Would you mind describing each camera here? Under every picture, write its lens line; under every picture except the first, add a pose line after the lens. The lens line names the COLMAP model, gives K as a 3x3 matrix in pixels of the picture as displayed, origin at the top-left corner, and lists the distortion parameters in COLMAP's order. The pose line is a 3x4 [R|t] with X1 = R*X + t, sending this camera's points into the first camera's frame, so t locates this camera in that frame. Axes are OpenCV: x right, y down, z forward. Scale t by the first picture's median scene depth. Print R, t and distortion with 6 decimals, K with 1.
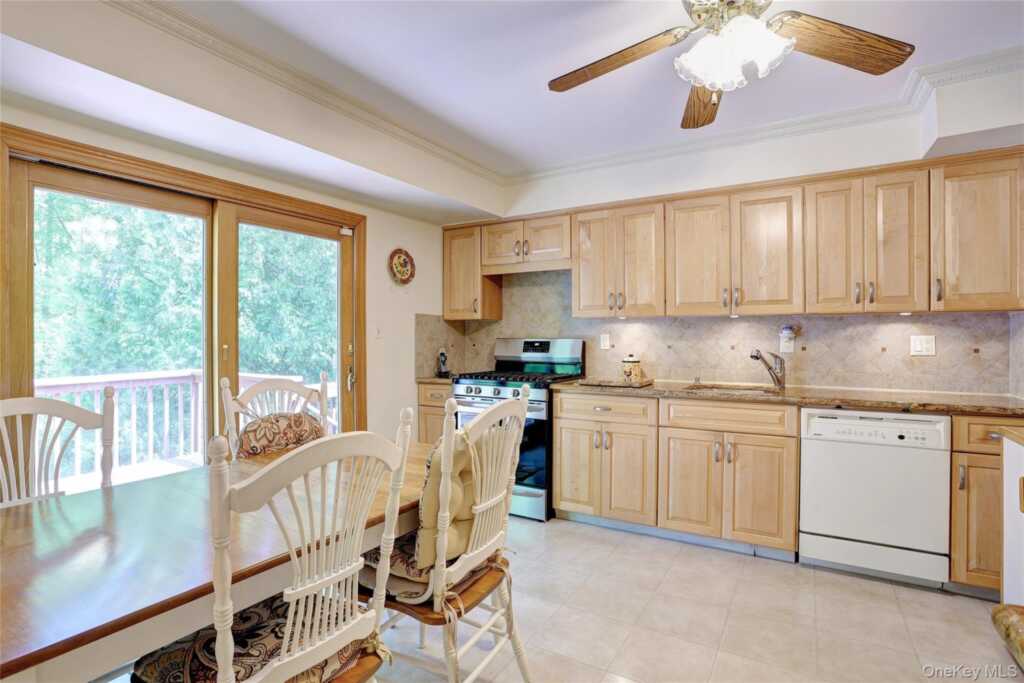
lens RADIAL K [[498.3, 0, 512.0], [0, 498.3, 341.5], [0, 0, 1]] dist [-0.084086, 0.038382]
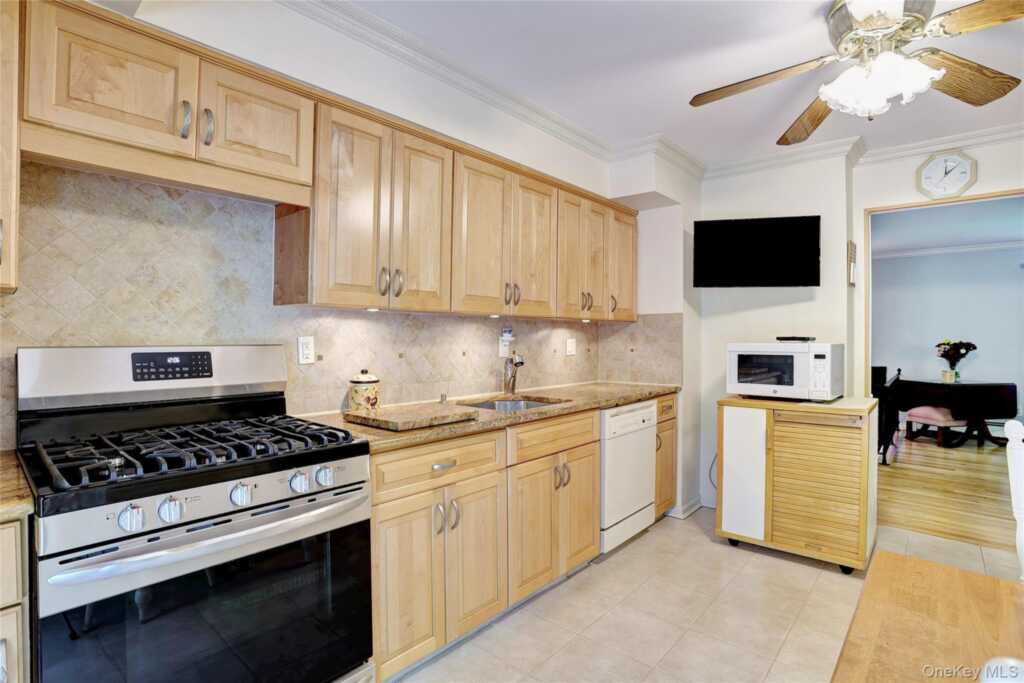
lens RADIAL K [[498.3, 0, 512.0], [0, 498.3, 341.5], [0, 0, 1]] dist [-0.084086, 0.038382]
pose [[0.186140, -0.007223, 0.982497, -0.345703], [0.007777, 0.999952, 0.005878, -0.011827], [-0.982492, 0.006547, 0.186188, 0.739274]]
